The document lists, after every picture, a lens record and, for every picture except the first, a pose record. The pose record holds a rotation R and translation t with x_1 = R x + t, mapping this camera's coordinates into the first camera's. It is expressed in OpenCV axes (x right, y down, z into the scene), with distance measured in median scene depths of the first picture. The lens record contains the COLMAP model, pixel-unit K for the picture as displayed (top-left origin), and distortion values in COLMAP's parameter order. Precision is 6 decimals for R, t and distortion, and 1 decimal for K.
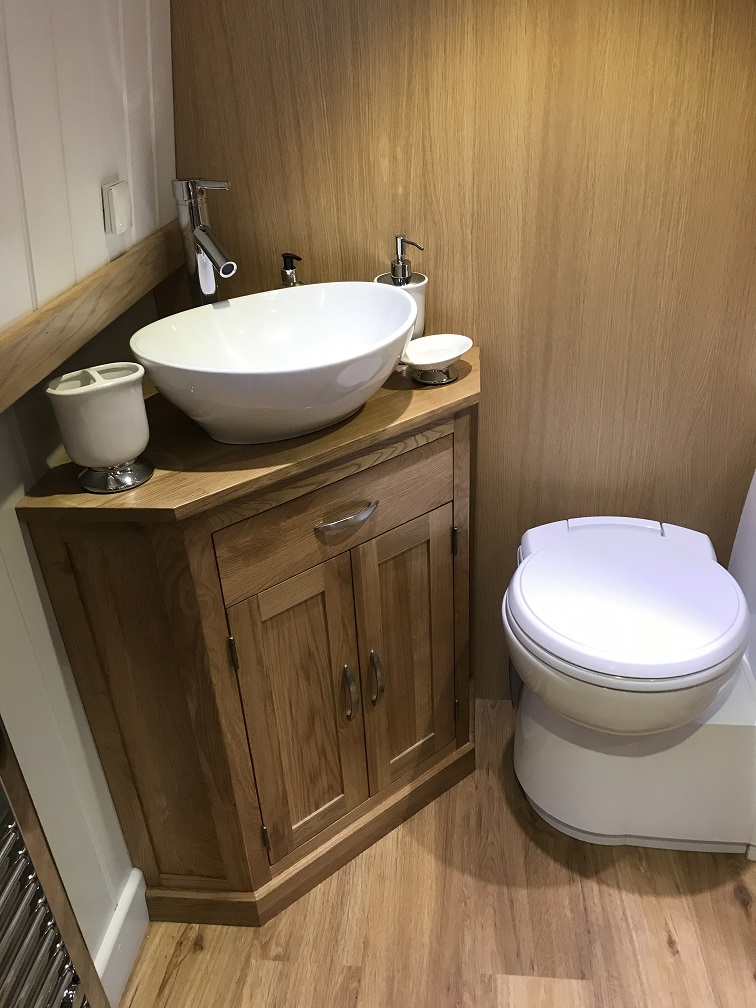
lens RADIAL K [[831.9, 0, 378.0], [0, 831.9, 504.0], [0, 0, 1]] dist [0.007741, 0.005203]
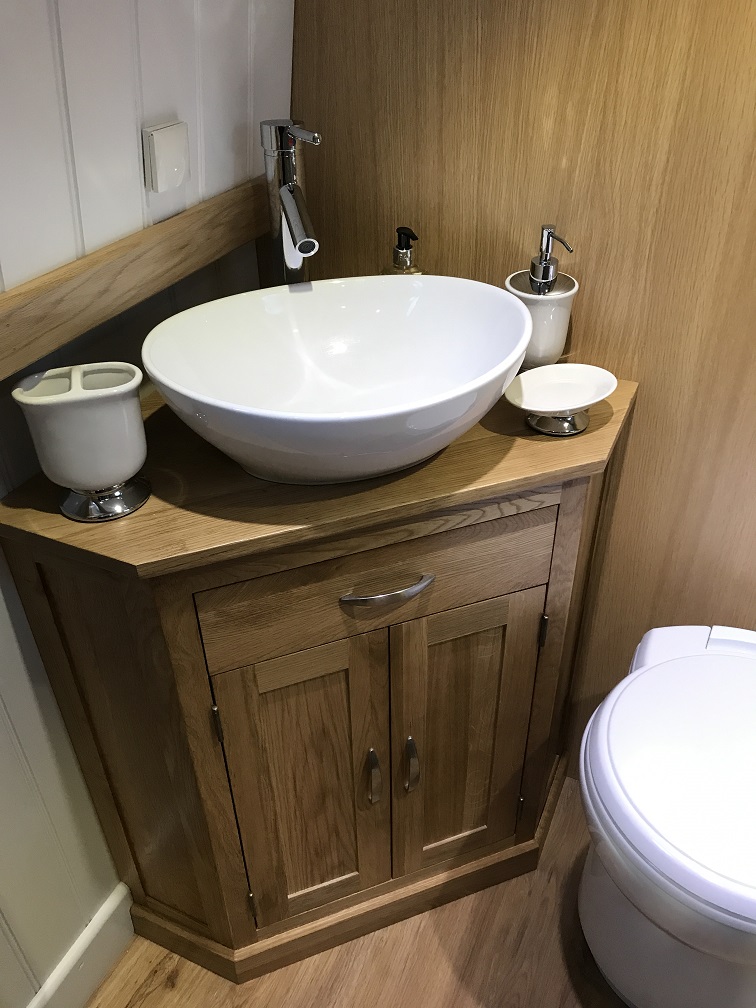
lens RADIAL K [[831.9, 0, 378.0], [0, 831.9, 504.0], [0, 0, 1]] dist [0.007741, 0.005203]
pose [[0.946832, 0.213523, -0.240662, 0.113583], [-0.187358, 0.974037, 0.127077, -0.146965], [0.261547, -0.075231, 0.962254, 0.228313]]
